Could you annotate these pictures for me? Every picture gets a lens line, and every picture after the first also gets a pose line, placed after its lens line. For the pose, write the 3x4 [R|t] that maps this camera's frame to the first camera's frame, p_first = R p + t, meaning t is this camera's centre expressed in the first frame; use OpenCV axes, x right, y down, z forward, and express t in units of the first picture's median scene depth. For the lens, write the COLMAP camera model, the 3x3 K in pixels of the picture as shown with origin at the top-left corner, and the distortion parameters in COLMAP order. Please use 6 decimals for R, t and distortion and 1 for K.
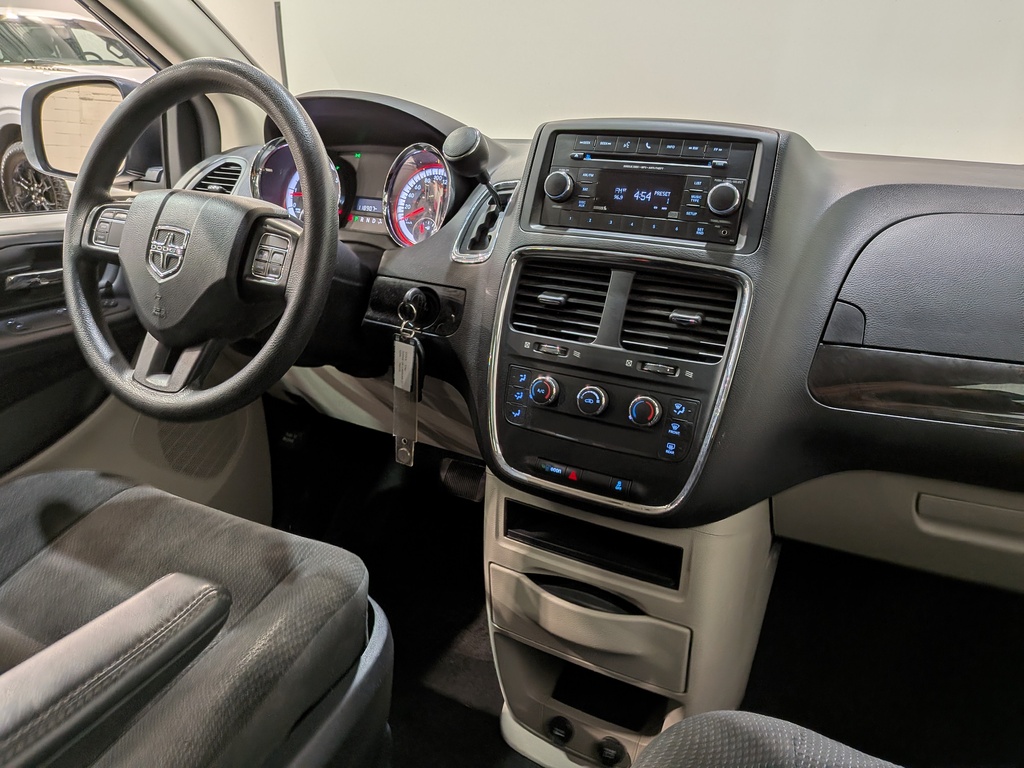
lens RADIAL K [[729.7, 0, 512.0], [0, 729.7, 384.0], [0, 0, 1]] dist [0.084746, -0.081107]
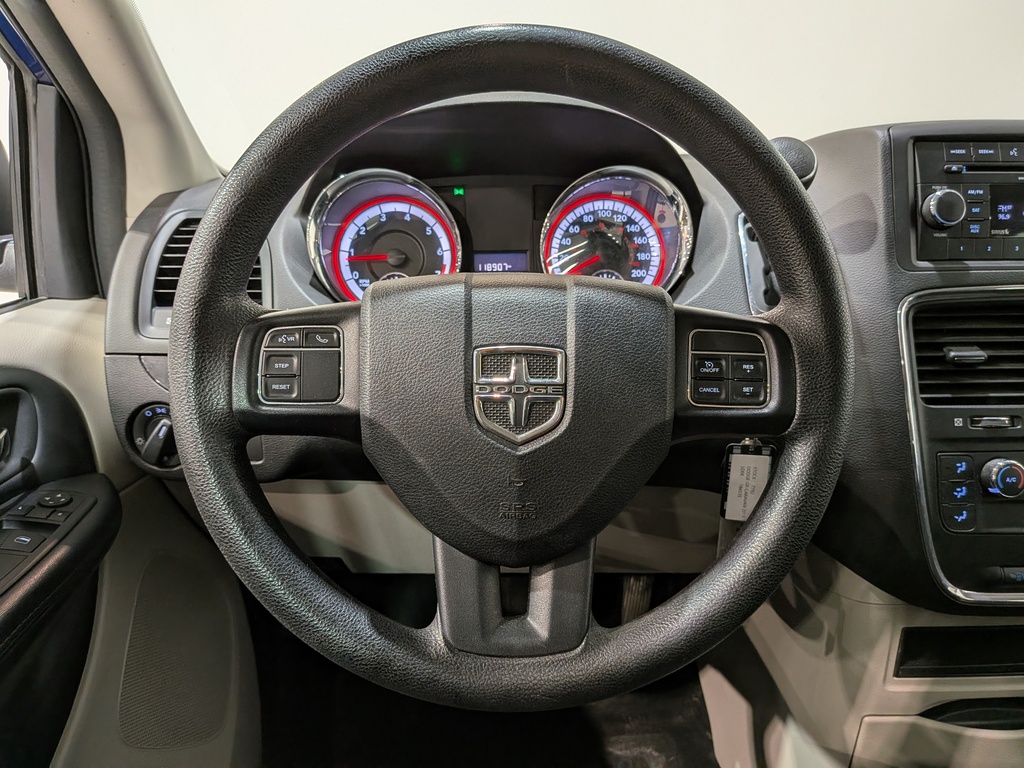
lens RADIAL K [[729.7, 0, 512.0], [0, 729.7, 384.0], [0, 0, 1]] dist [0.084746, -0.081107]
pose [[0.852846, -0.186881, 0.487574, -0.721161], [0.198429, 0.979703, 0.028423, -0.201351], [-0.482990, 0.072508, 0.872619, 0.553851]]
